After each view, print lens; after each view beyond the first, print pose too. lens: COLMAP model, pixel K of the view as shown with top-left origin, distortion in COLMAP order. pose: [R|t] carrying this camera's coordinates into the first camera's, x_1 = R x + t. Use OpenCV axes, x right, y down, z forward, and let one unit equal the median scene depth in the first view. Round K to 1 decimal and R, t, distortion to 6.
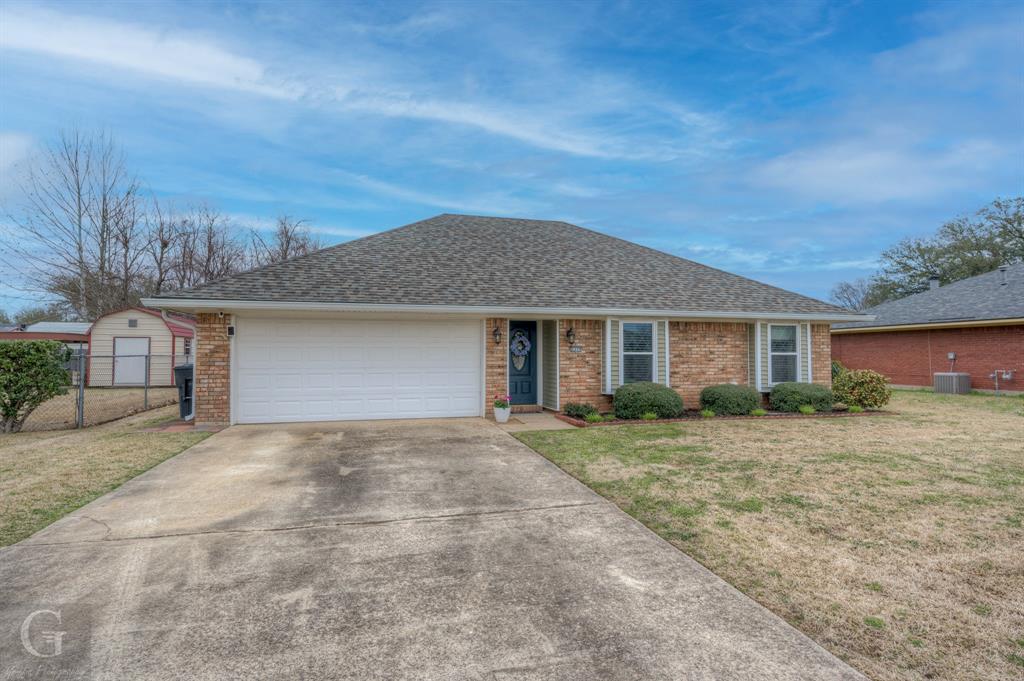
lens RADIAL K [[547.4, 0, 512.0], [0, 547.4, 340.5], [0, 0, 1]] dist [0.013111, -0.000309]
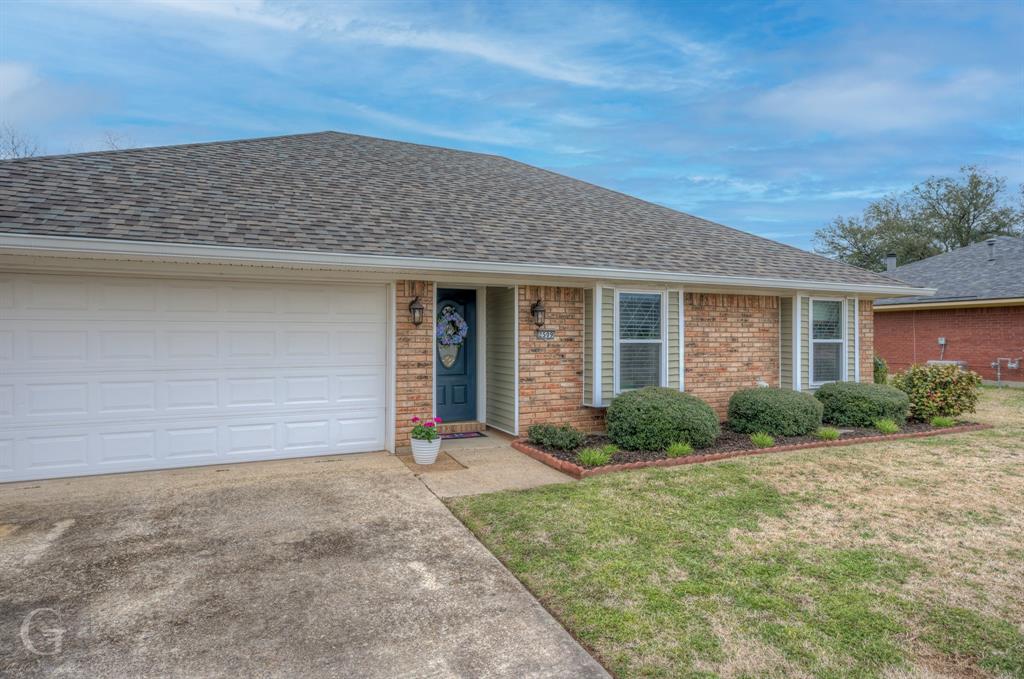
lens RADIAL K [[547.4, 0, 512.0], [0, 547.4, 339.5], [0, 0, 1]] dist [0.013111, -0.000309]
pose [[0.985734, -0.000998, 0.168306, -0.023385], [-0.004221, 0.999521, 0.030649, 0.002656], [-0.168256, -0.030922, 0.985258, 0.396494]]
